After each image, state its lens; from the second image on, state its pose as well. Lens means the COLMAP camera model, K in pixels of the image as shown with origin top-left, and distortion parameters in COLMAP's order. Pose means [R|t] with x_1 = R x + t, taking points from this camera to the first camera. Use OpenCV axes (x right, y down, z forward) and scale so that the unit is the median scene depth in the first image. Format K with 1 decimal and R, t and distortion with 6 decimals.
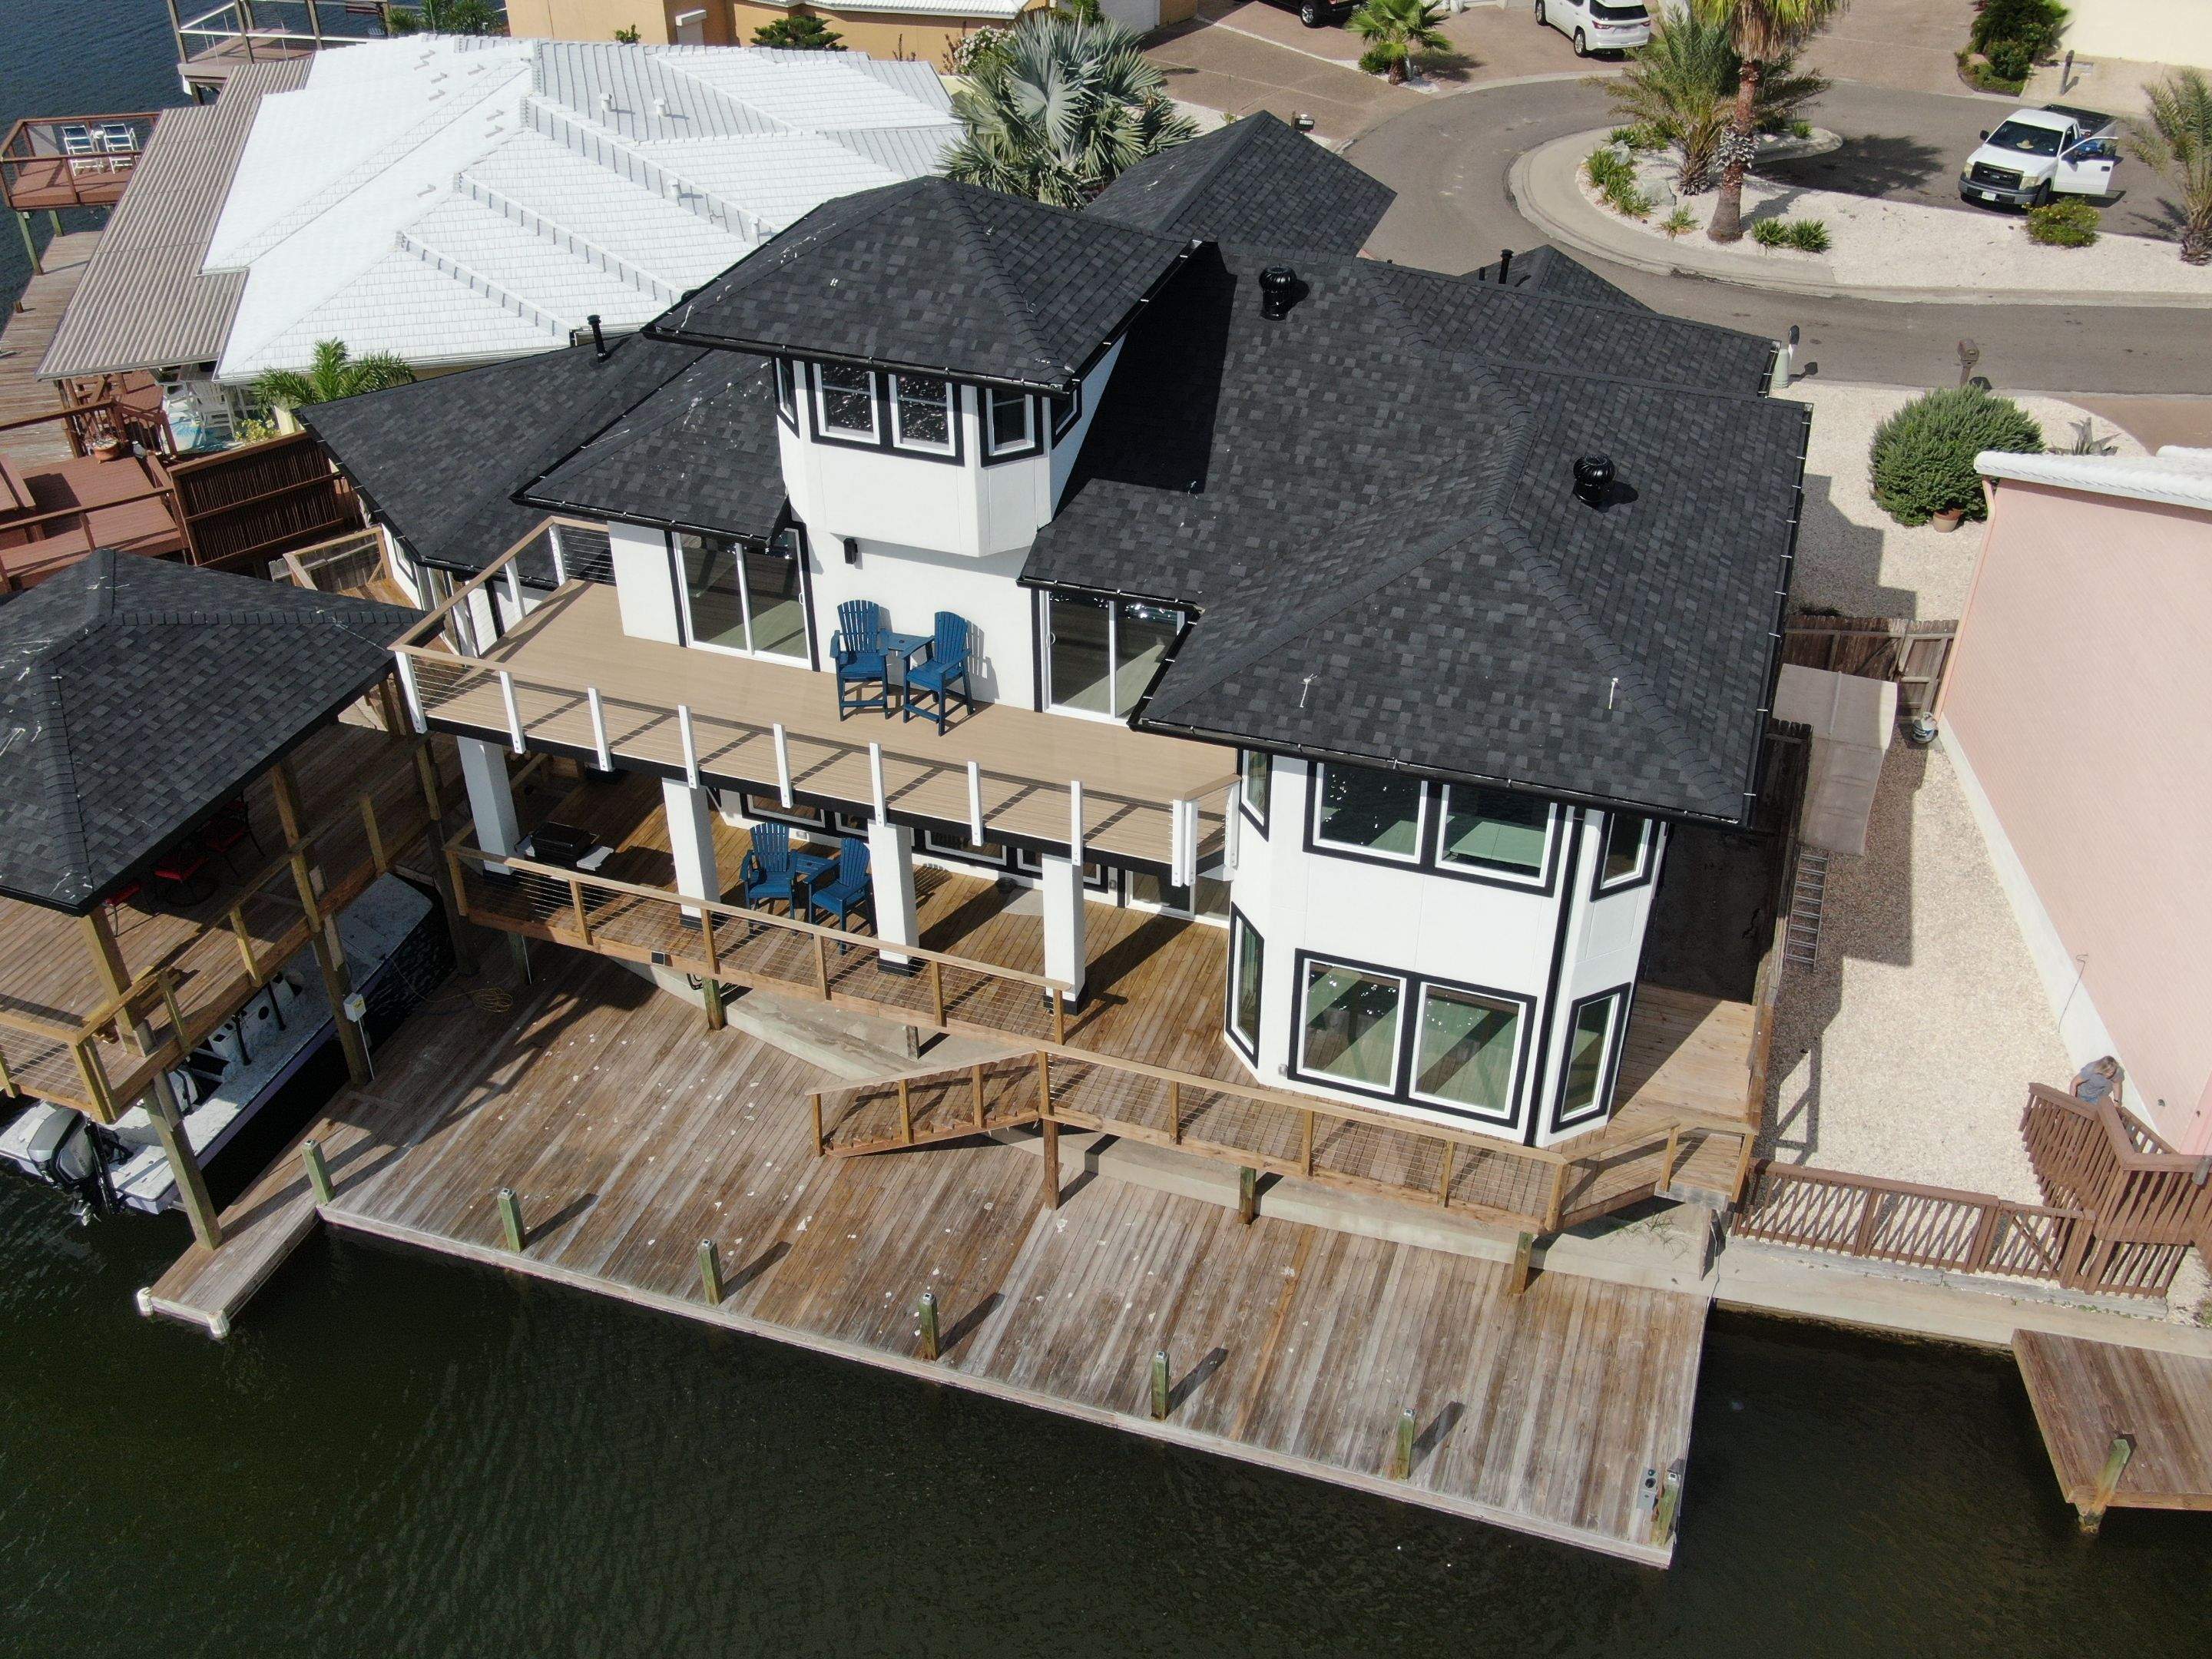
lens RADIAL K [[2059.4, 0, 1108.2], [0, 2059.4, 830.1], [0, 0, 1]] dist [0.003565, 0.000000]
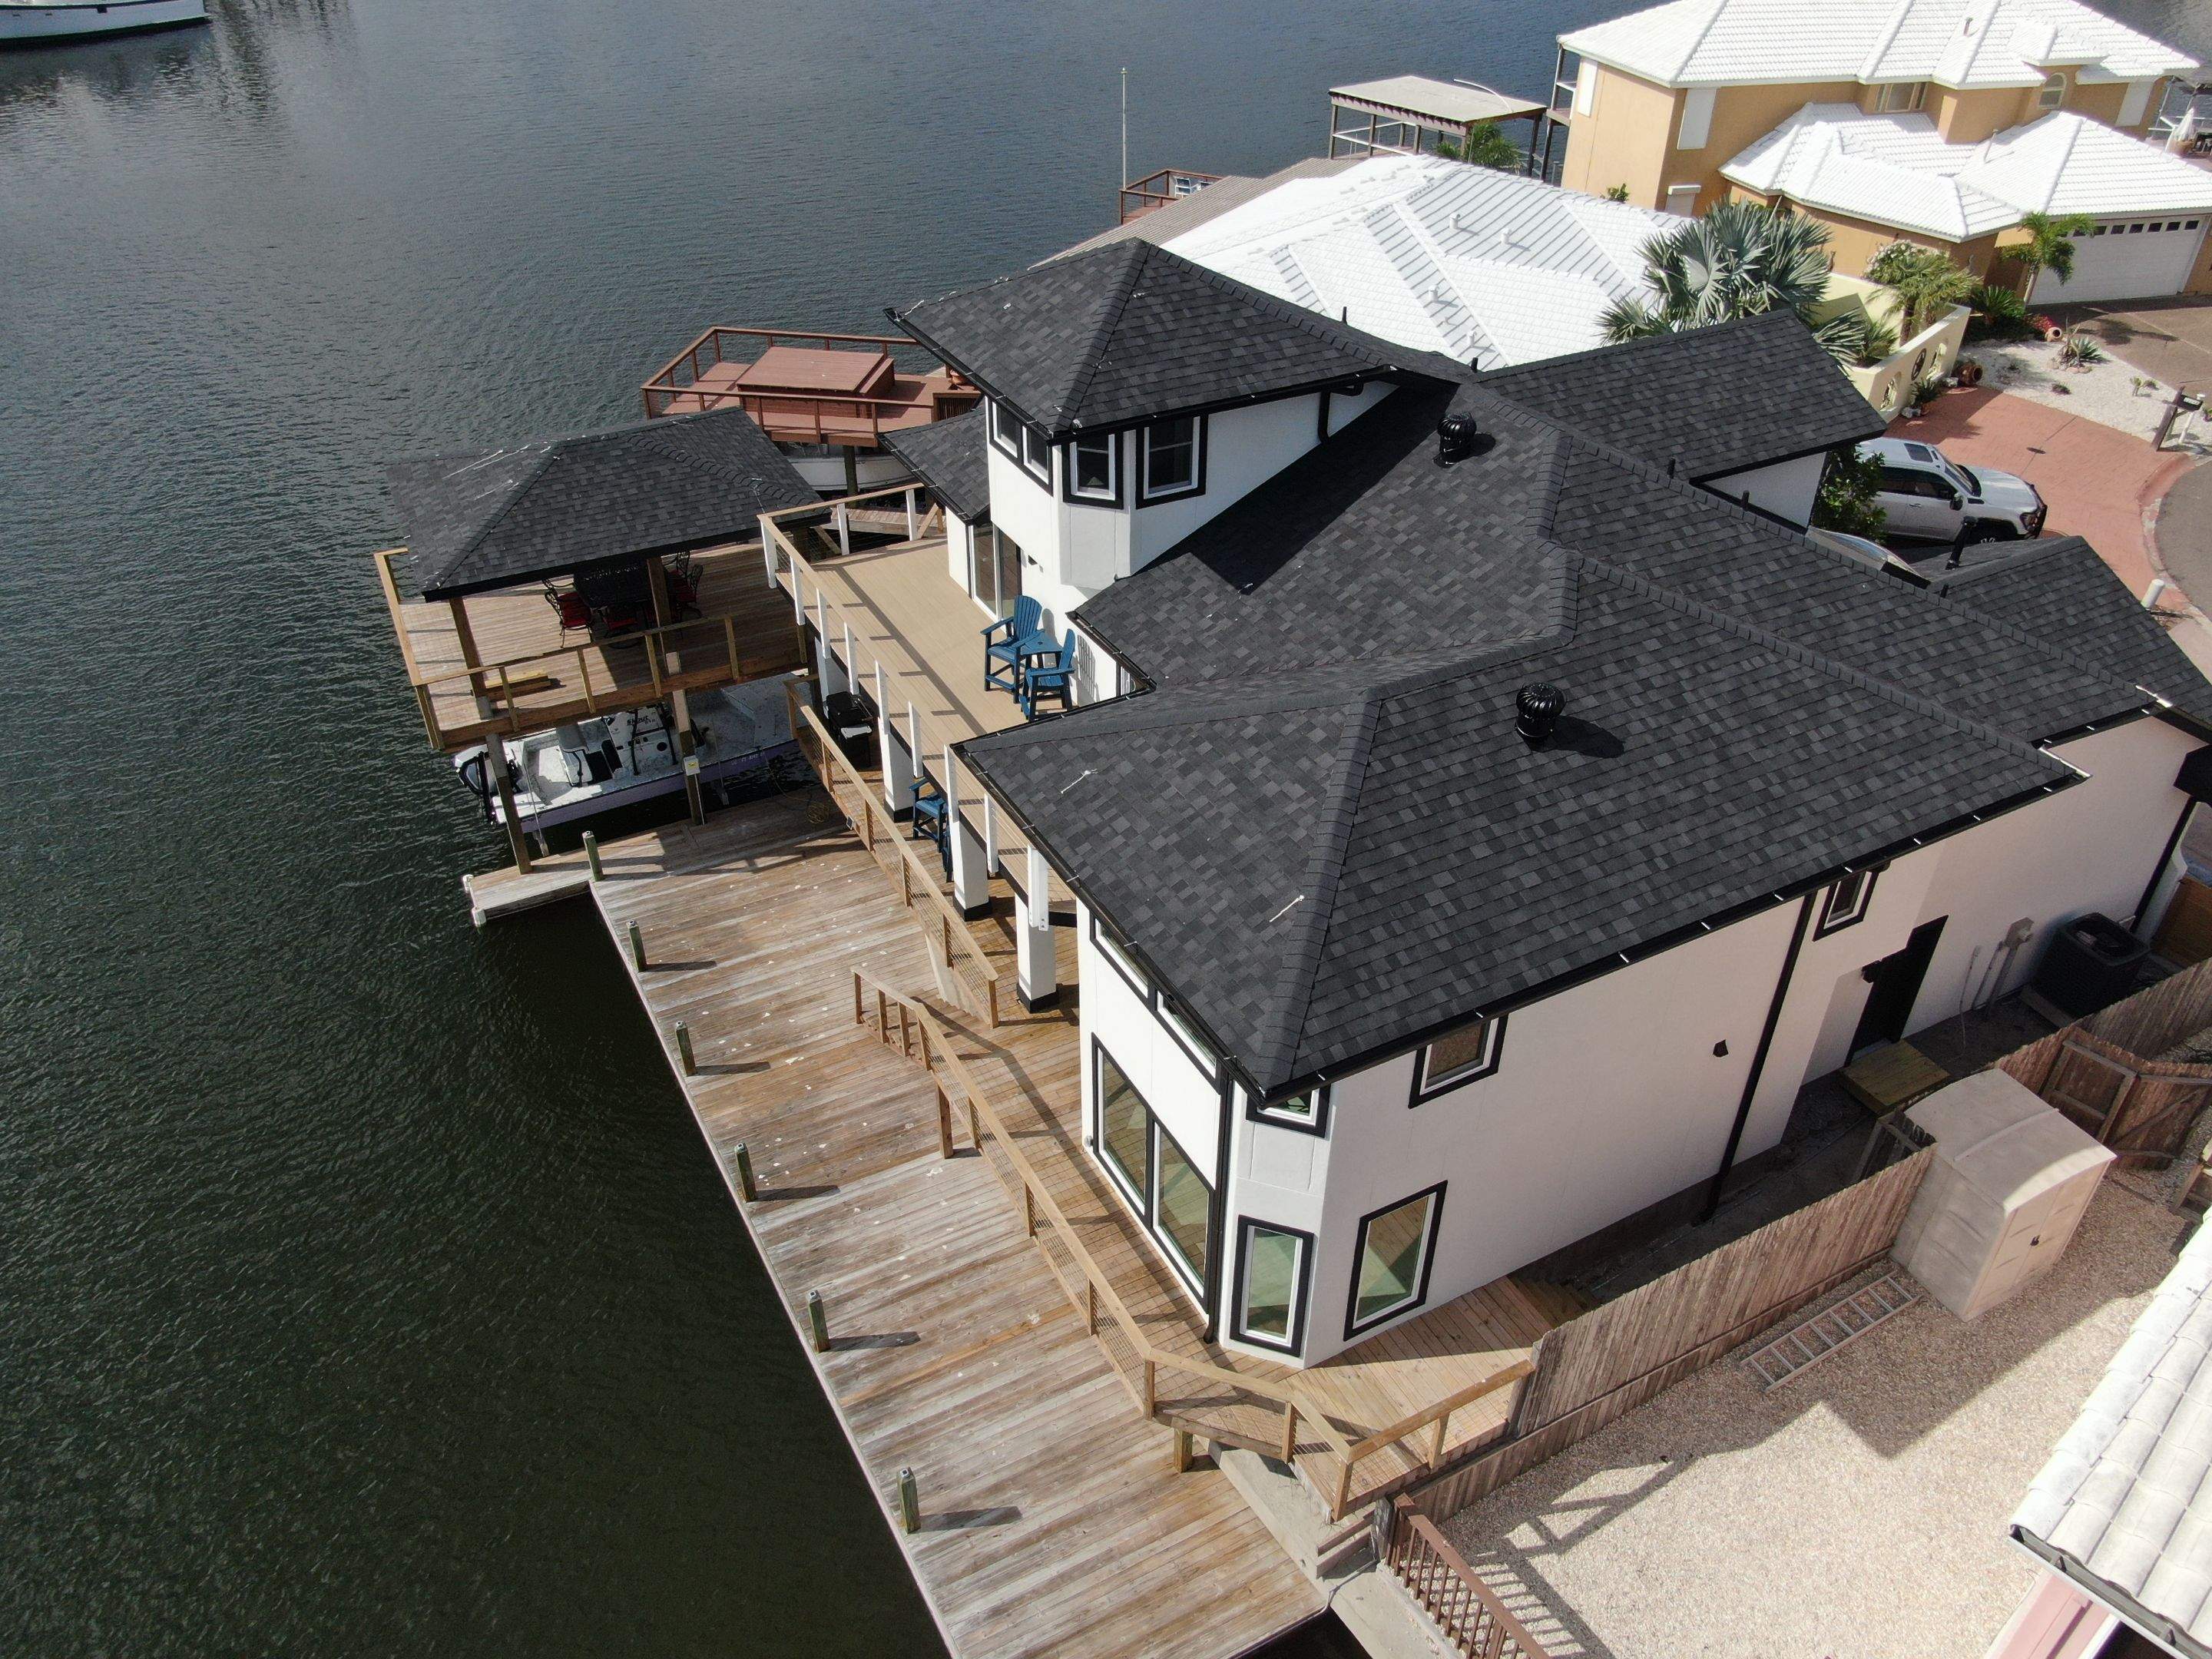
lens RADIAL K [[1591.5, 0, 1110.1], [0, 1591.5, 830.4], [0, 0, 1]] dist [-0.017664, 0.011400]
pose [[0.725739, 0.399571, -0.560041, 0.456075], [-0.399567, 0.907486, 0.129676, -0.126576], [0.560044, 0.129663, 0.818253, 0.321518]]
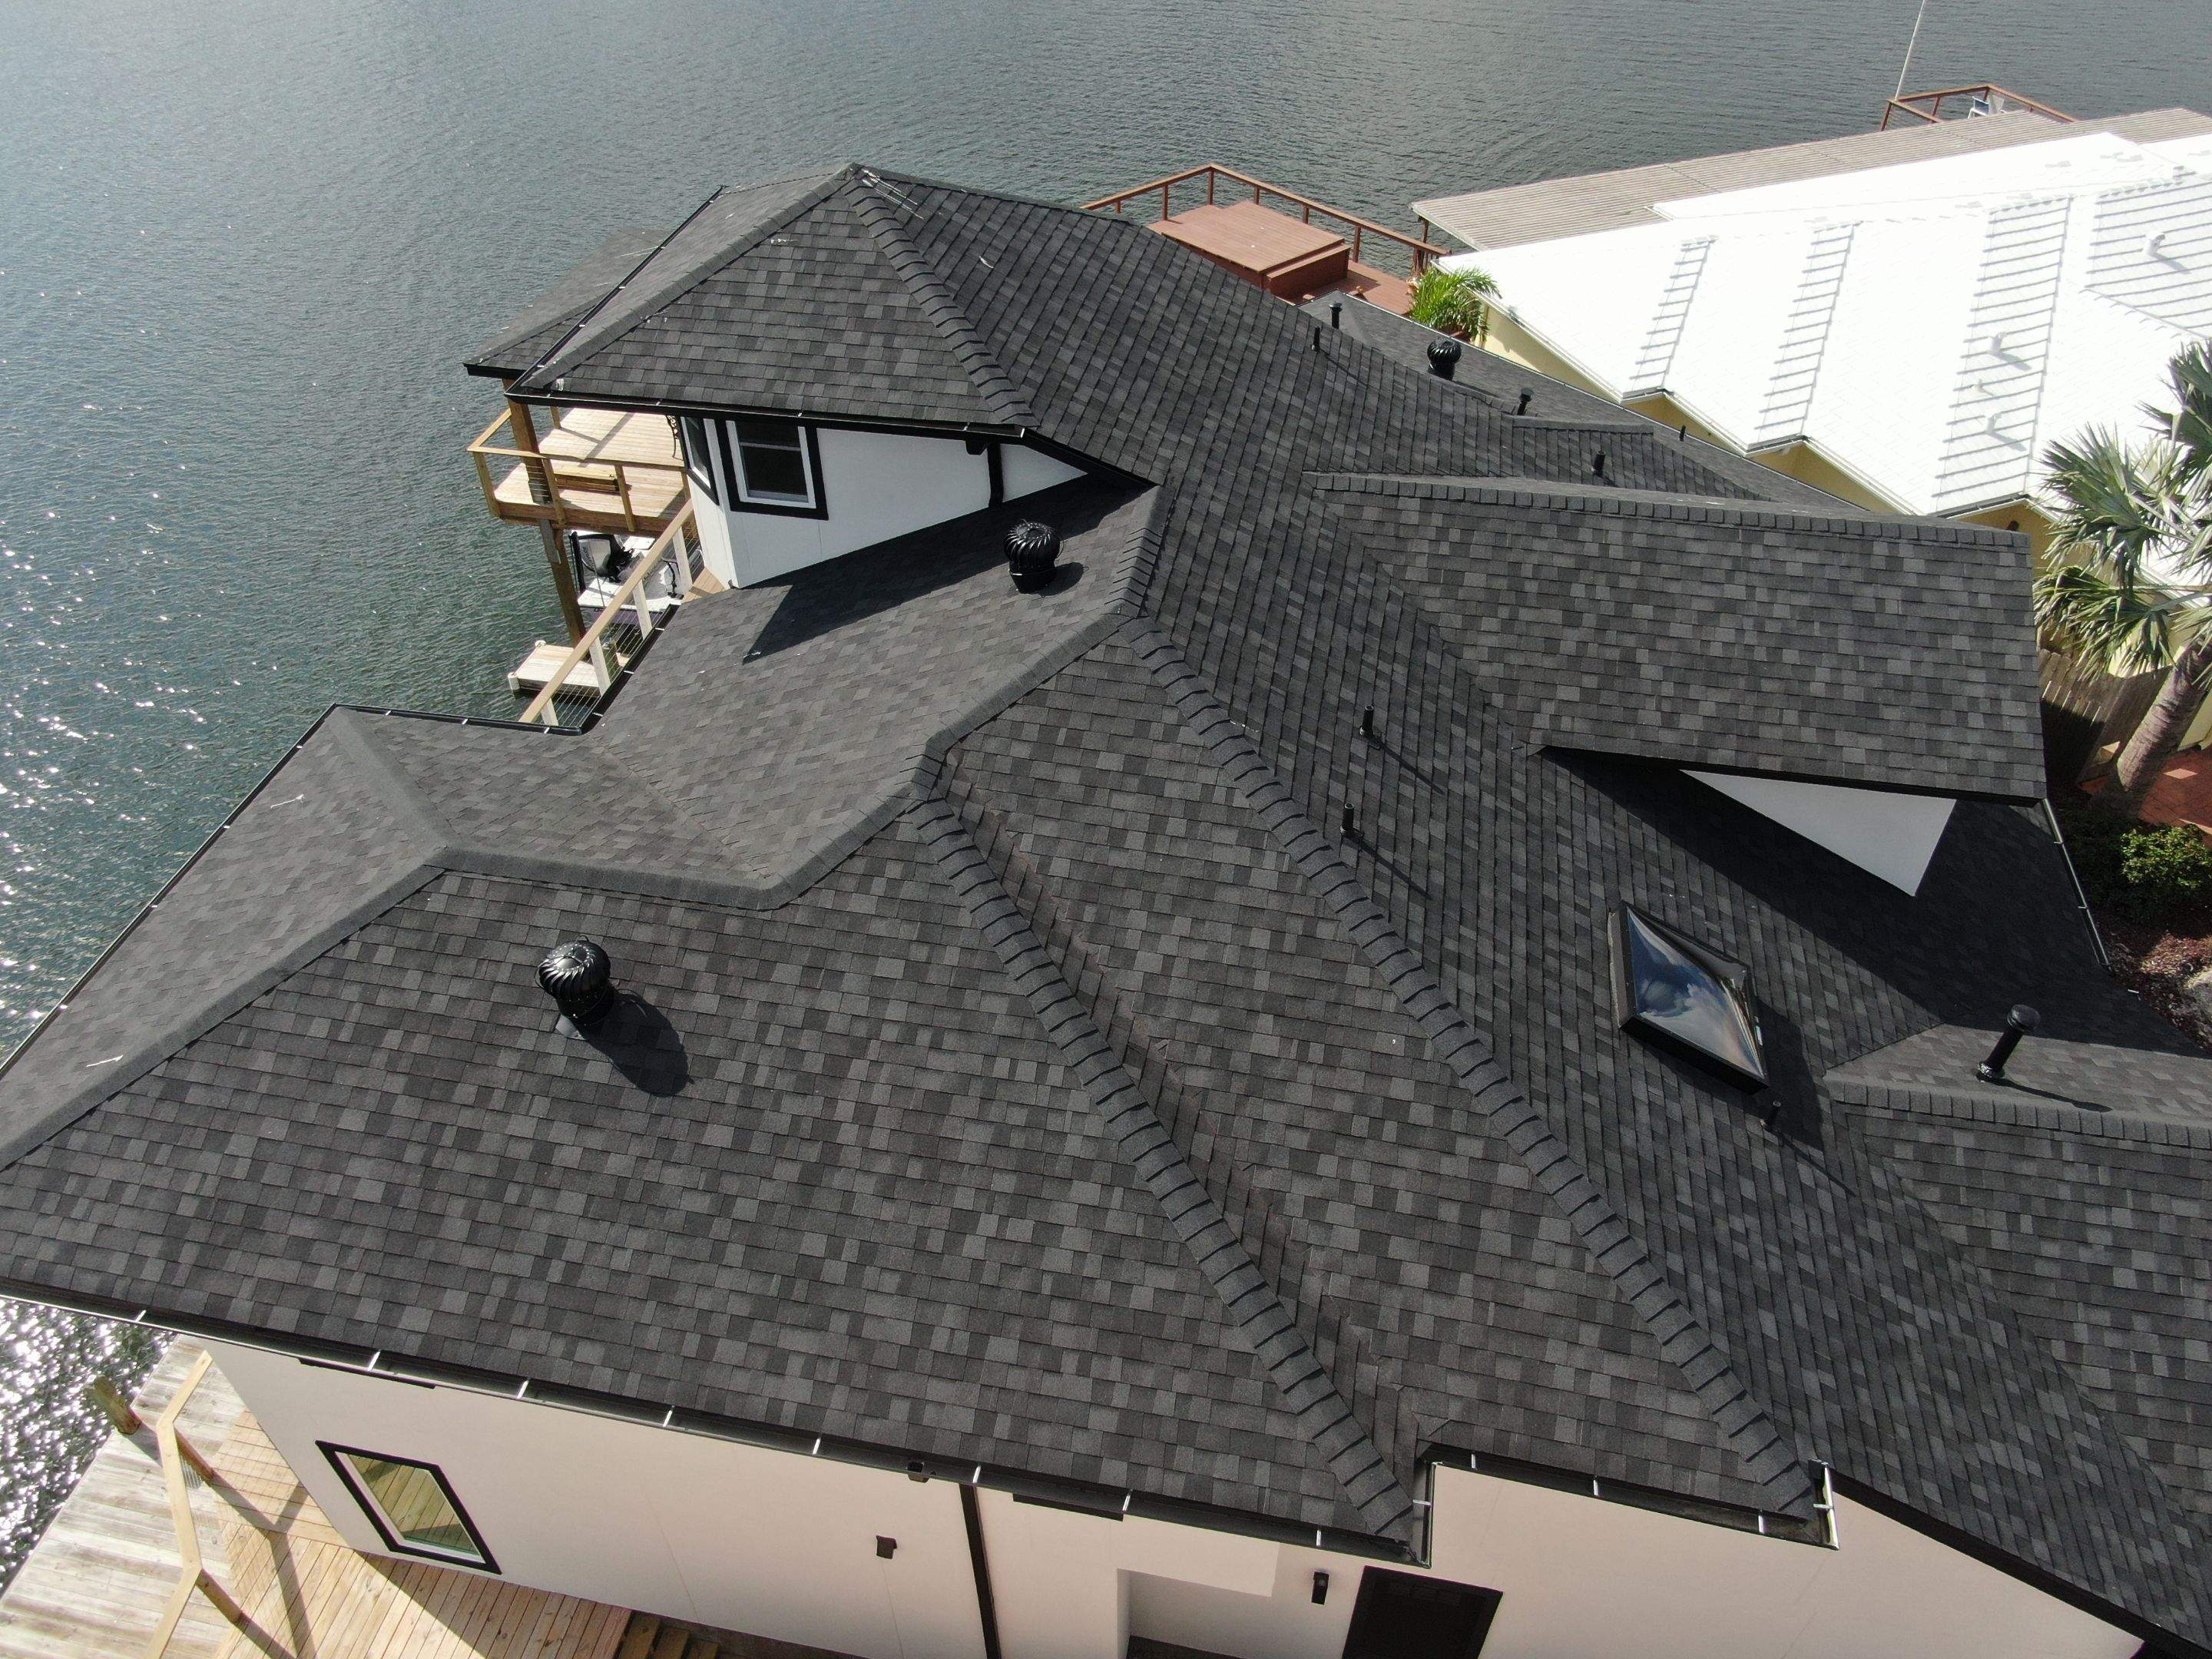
lens RADIAL K [[1591.5, 0, 1105.9], [0, 1591.5, 827.3], [0, 0, 1]] dist [-0.017664, 0.011400]
pose [[0.135225, 0.656898, -0.741754, 0.516737], [-0.569670, 0.664066, 0.484244, -0.463872], [0.810673, 0.357073, 0.464014, 0.814201]]
